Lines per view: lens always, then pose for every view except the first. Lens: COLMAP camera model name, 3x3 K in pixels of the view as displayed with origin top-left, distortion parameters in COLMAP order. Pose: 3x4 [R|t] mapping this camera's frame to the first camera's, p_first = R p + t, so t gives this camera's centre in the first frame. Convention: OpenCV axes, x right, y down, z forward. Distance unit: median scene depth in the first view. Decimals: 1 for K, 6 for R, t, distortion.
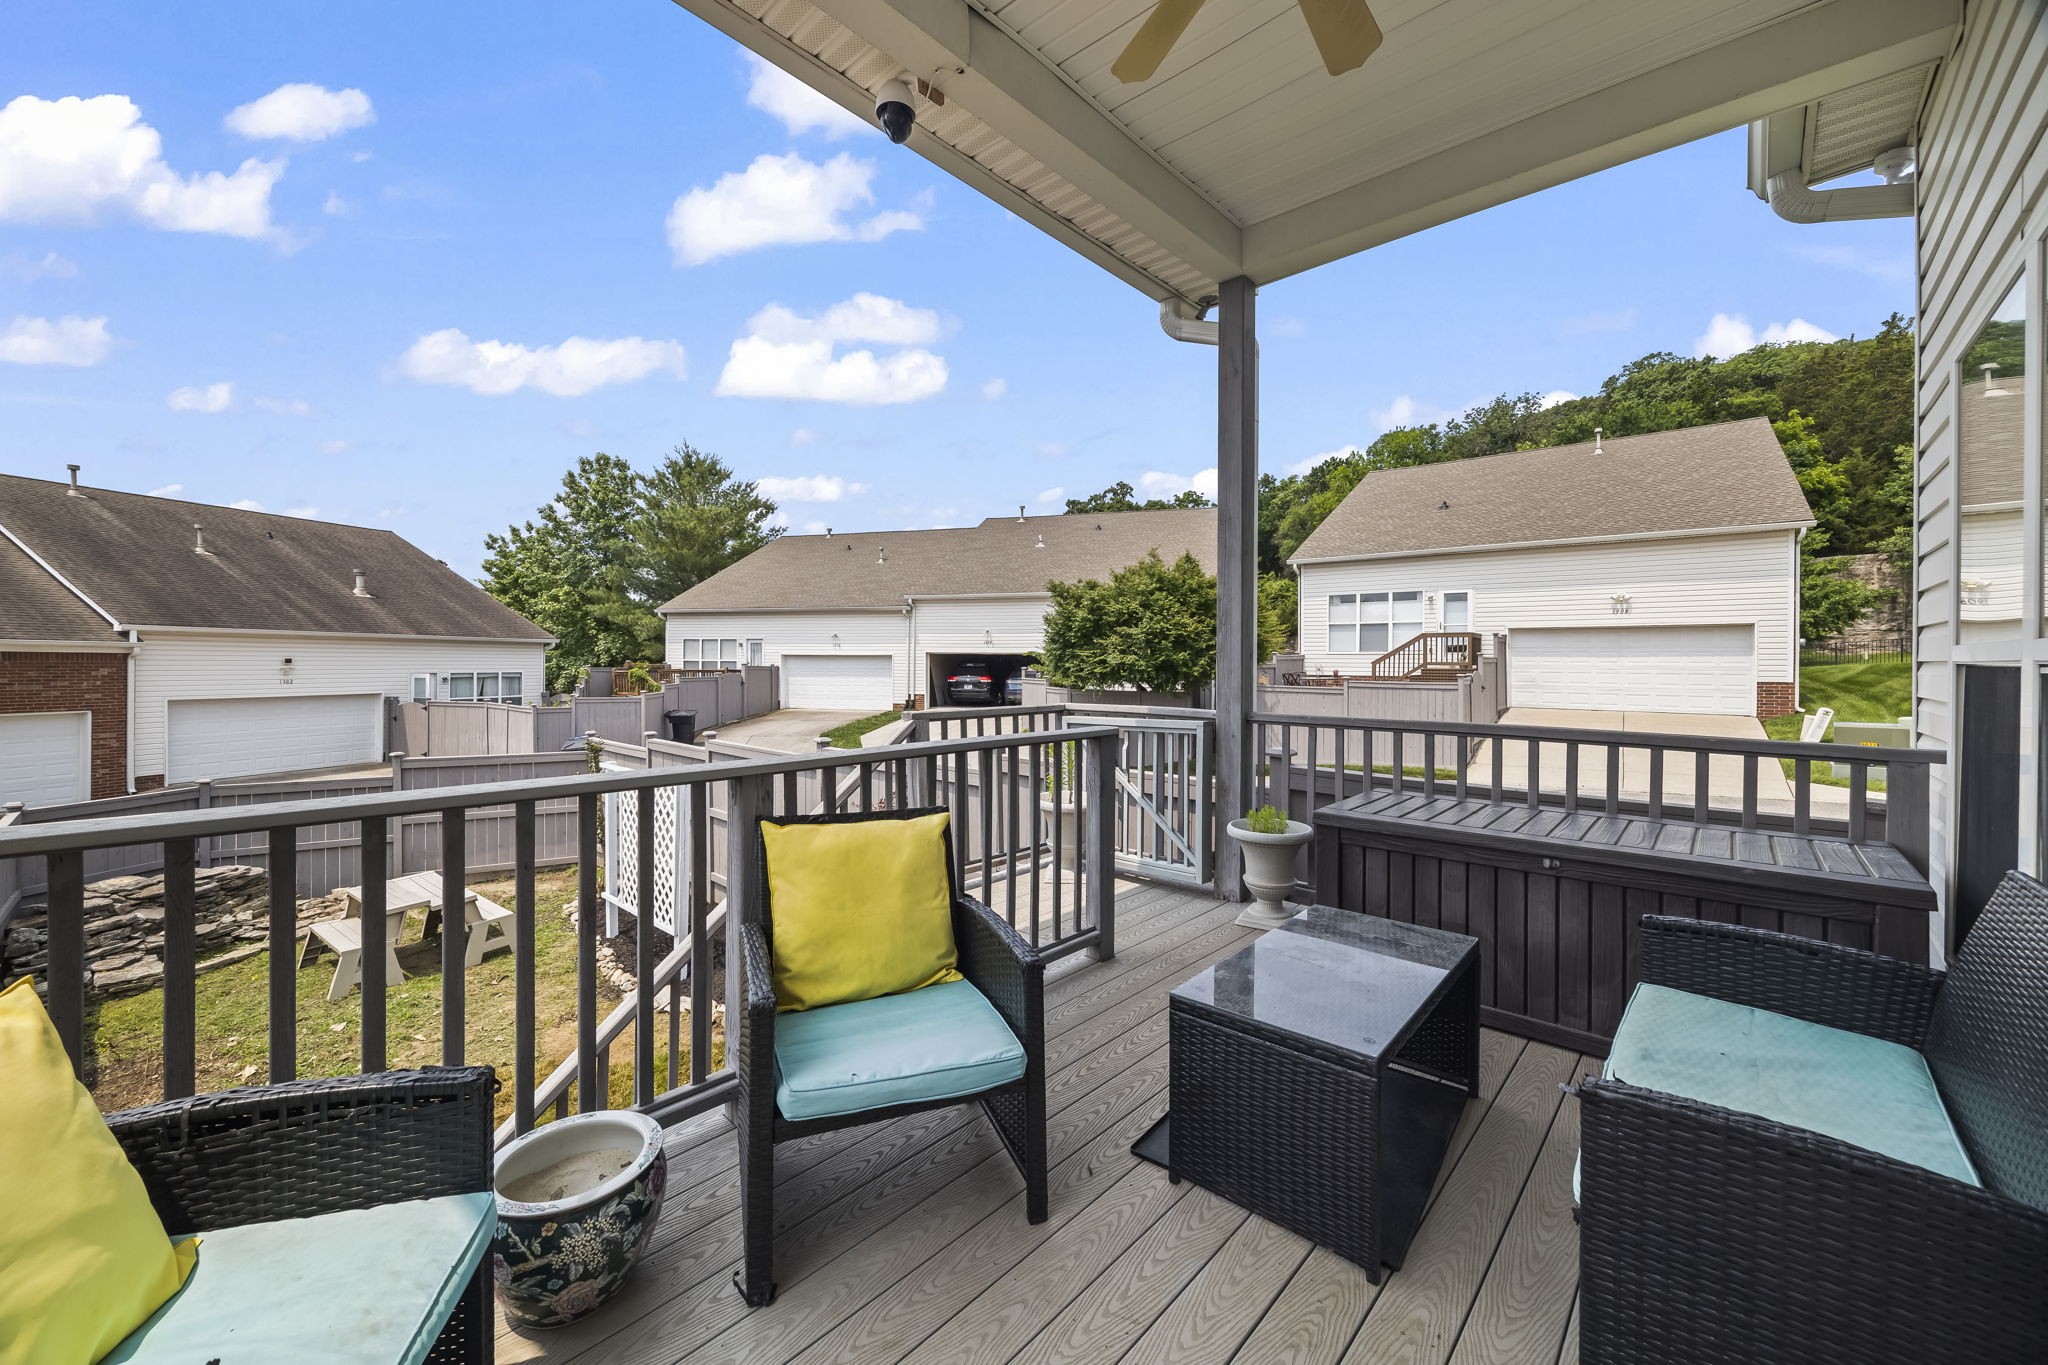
lens RADIAL K [[792.5, 0, 1031.1], [0, 792.5, 670.5], [0, 0, 1]] dist [-0.001419, -0.000189]
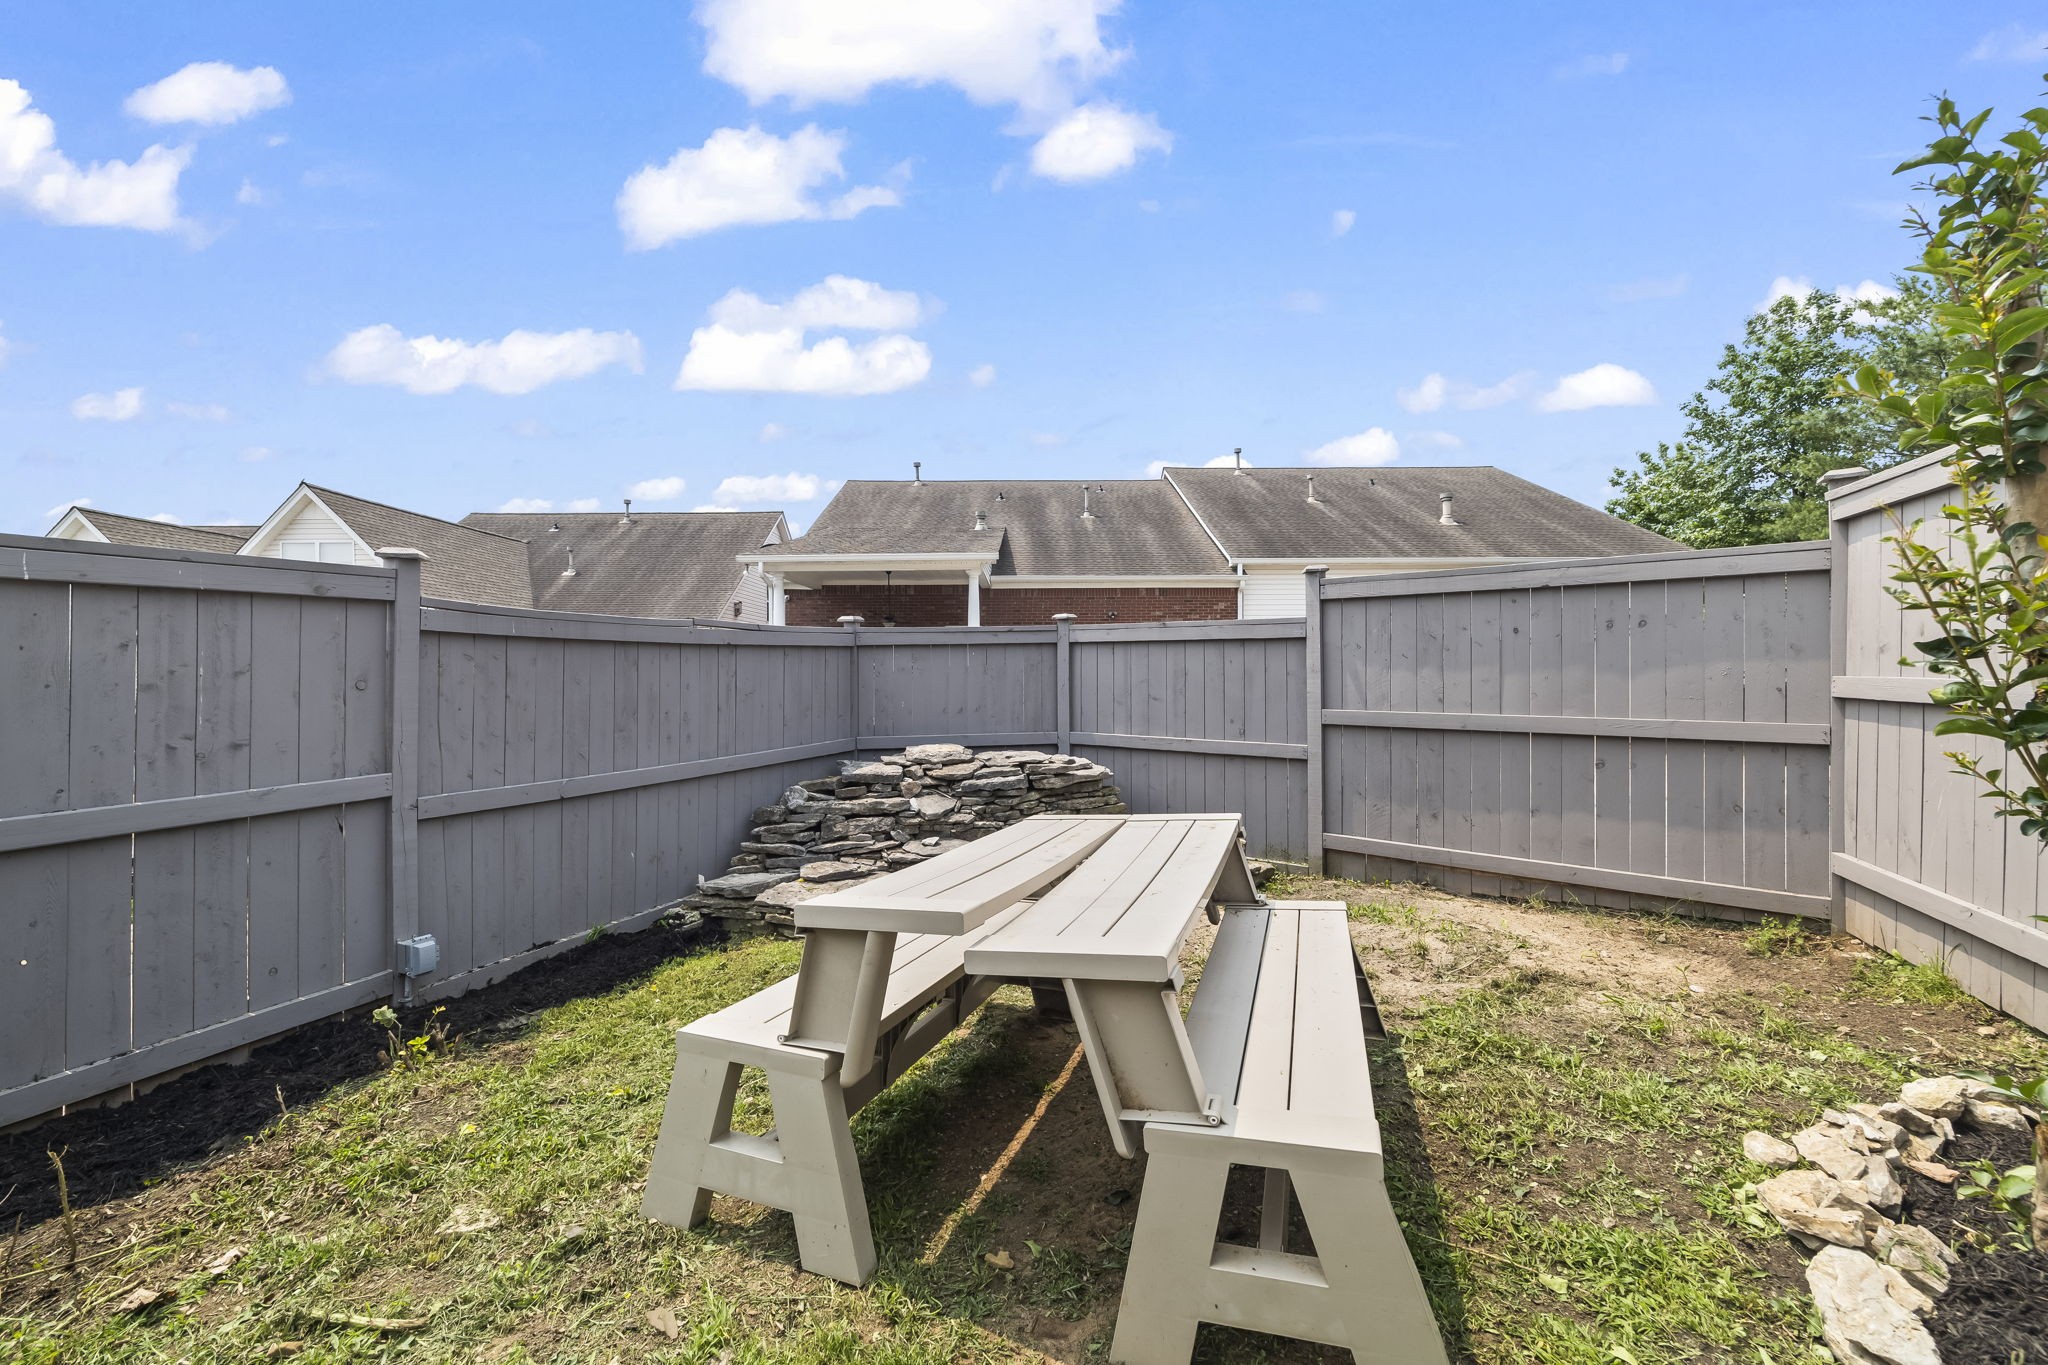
lens RADIAL K [[792.5, 0, 1030.6], [0, 792.5, 675.8], [0, 0, 1]] dist [-0.001419, -0.000189]
pose [[0.316310, -0.006794, -0.948632, -0.182856], [-0.003123, 0.999961, -0.008203, 0.075056], [0.948651, 0.005557, 0.316276, 0.306437]]
